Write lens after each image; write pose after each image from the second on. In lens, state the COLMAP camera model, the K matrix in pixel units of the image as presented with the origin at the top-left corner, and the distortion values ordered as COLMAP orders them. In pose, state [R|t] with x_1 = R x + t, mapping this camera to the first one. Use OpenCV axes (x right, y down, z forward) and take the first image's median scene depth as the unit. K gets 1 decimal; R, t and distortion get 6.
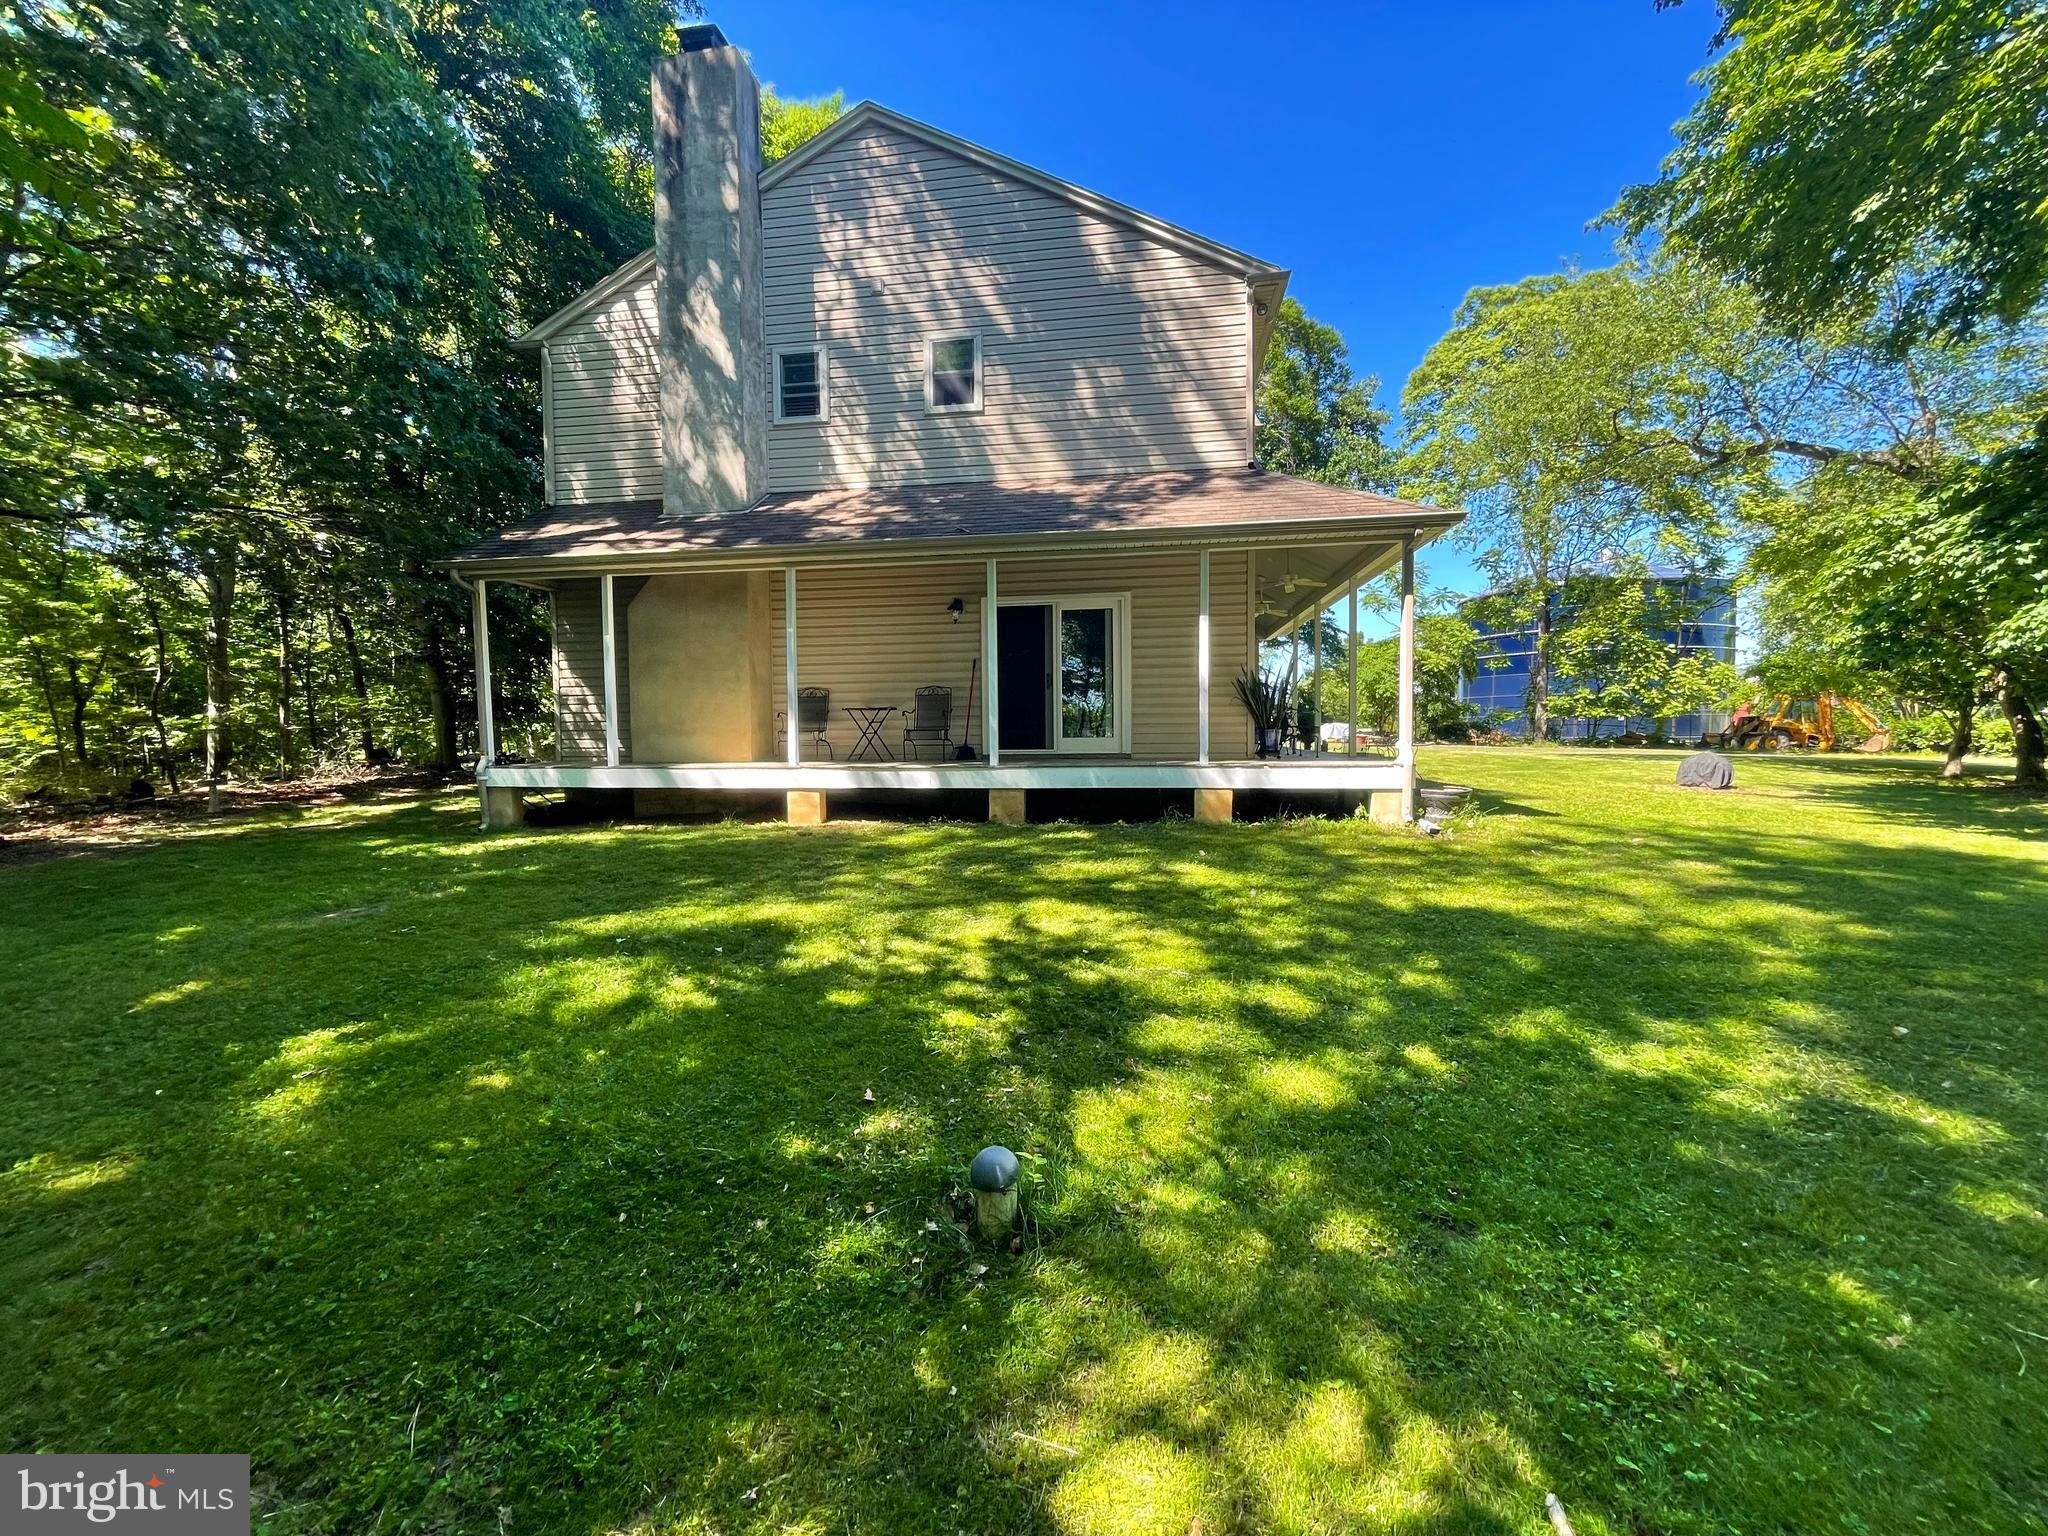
lens RADIAL K [[829.7, 0, 1022.5], [0, 829.7, 757.7], [0, 0, 1]] dist [-0.002193, -0.000004]
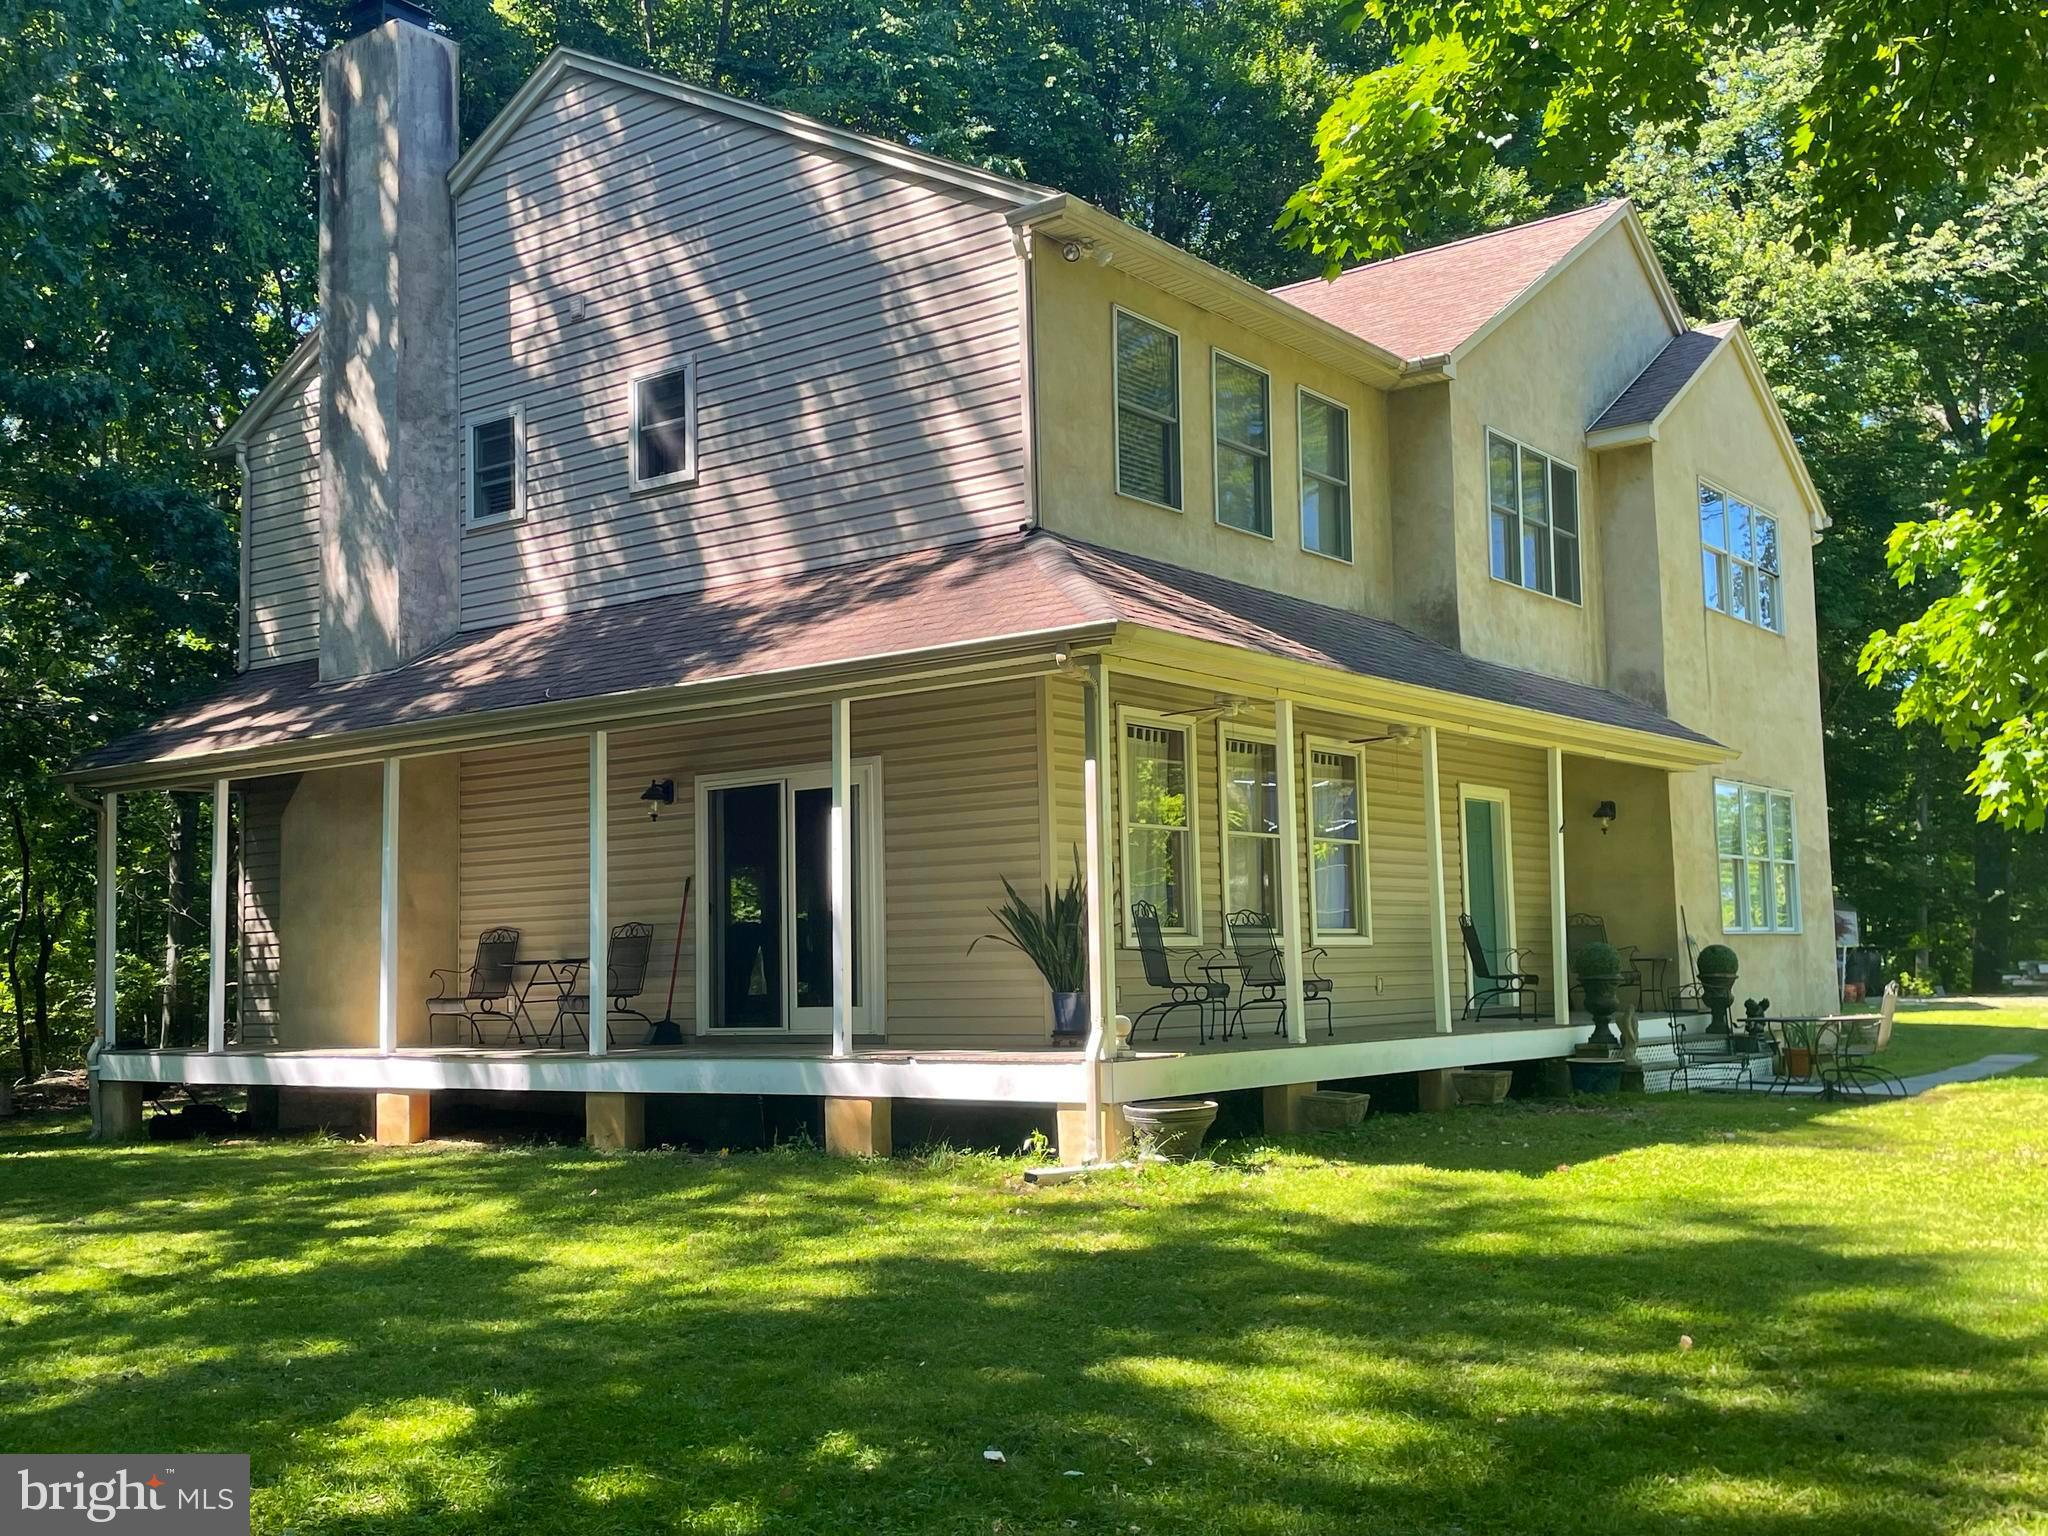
lens RADIAL K [[2036.5, 0, 1025.7], [0, 2036.5, 774.9], [0, 0, 1]] dist [0.062409, 0.000000]
pose [[0.881965, -0.054562, -0.468145, 0.876991], [-0.004230, 0.992320, -0.123624, -0.009747], [0.471295, 0.111012, 0.874961, -0.199502]]
